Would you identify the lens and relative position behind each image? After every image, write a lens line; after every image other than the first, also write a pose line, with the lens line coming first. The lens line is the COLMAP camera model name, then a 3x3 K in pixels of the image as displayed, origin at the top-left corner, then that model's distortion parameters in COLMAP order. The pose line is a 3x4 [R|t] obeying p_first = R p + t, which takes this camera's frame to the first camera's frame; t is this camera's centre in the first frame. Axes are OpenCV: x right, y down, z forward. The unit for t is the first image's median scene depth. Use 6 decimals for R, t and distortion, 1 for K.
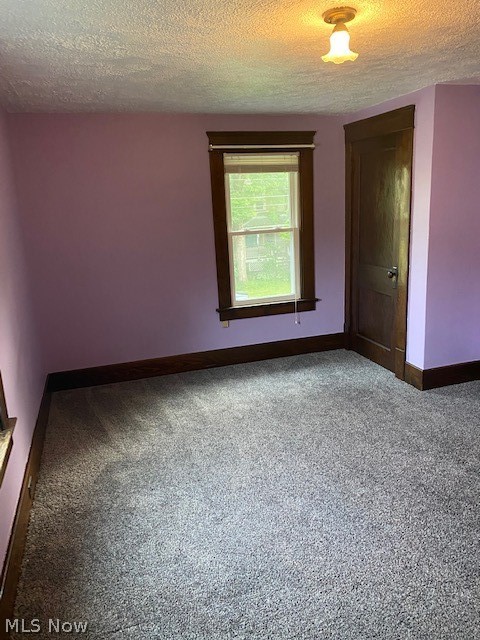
lens RADIAL K [[483.9, 0, 241.2], [0, 483.9, 324.5], [0, 0, 1]] dist [0.044817, -0.057570]
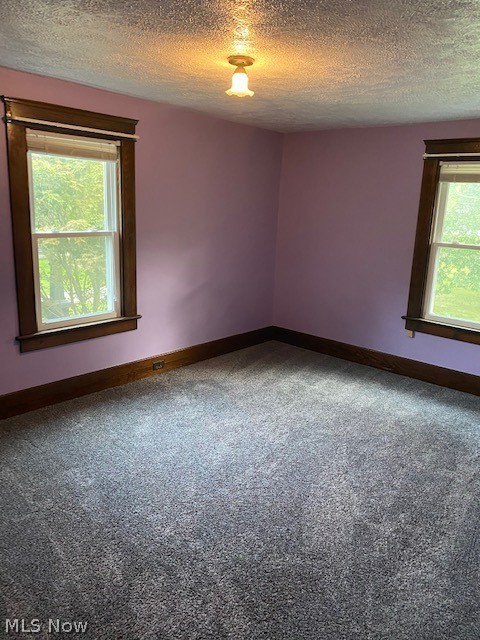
lens RADIAL K [[483.9, 0, 241.5], [0, 483.9, 315.5], [0, 0, 1]] dist [0.044817, -0.057570]
pose [[0.514598, 0.265971, -0.815137, 0.632087], [-0.283686, 0.949945, 0.130866, -0.073750], [0.809142, 0.163900, 0.564292, 0.177013]]
